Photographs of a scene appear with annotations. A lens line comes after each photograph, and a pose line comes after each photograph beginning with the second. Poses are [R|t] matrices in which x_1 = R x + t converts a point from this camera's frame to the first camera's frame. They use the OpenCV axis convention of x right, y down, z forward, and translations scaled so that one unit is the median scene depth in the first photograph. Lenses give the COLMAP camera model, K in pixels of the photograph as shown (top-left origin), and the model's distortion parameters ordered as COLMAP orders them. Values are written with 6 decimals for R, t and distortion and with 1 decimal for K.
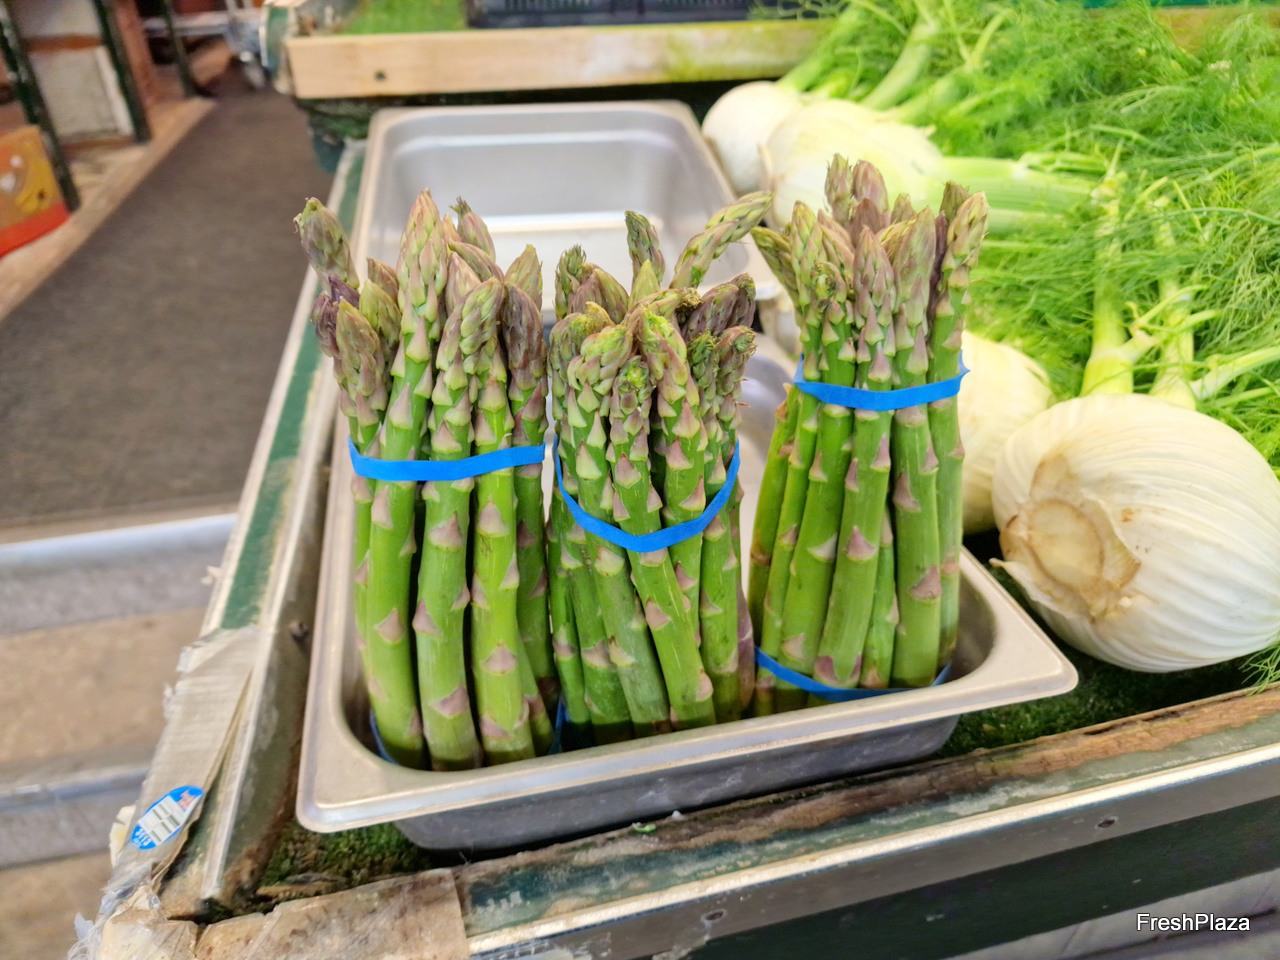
lens RADIAL K [[874.5, 0, 645.2], [0, 874.5, 481.9], [0, 0, 1]] dist [0.040278, -0.048537]
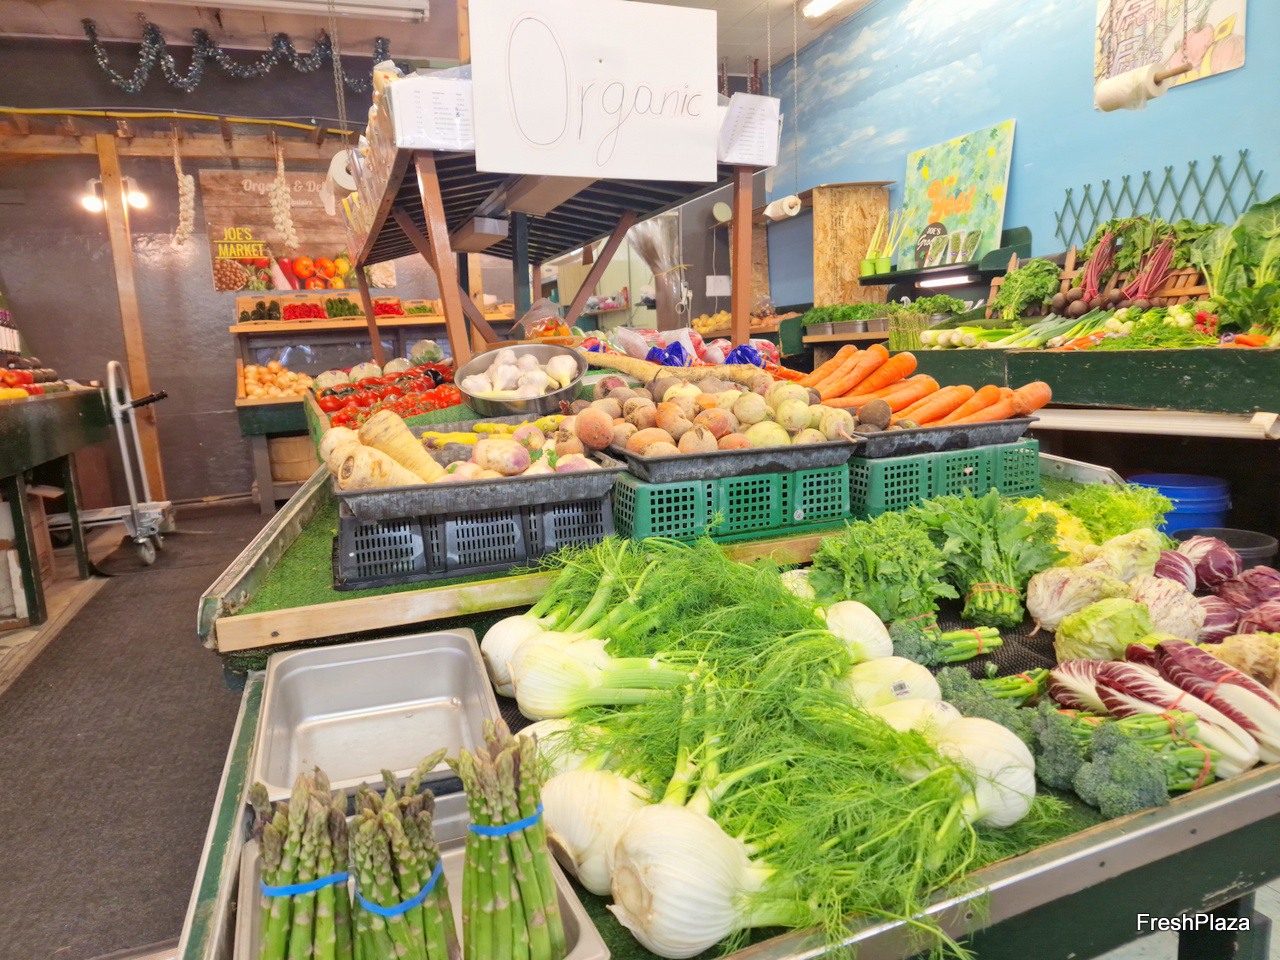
lens RADIAL K [[848.9, 0, 638.5], [0, 848.9, 476.9], [0, 0, 1]] dist [0.033392, -0.033034]
pose [[0.986415, -0.062672, 0.151846, 0.357746], [0.122695, 0.895723, -0.427349, 0.083563], [-0.109229, 0.440174, 0.891244, -1.542401]]
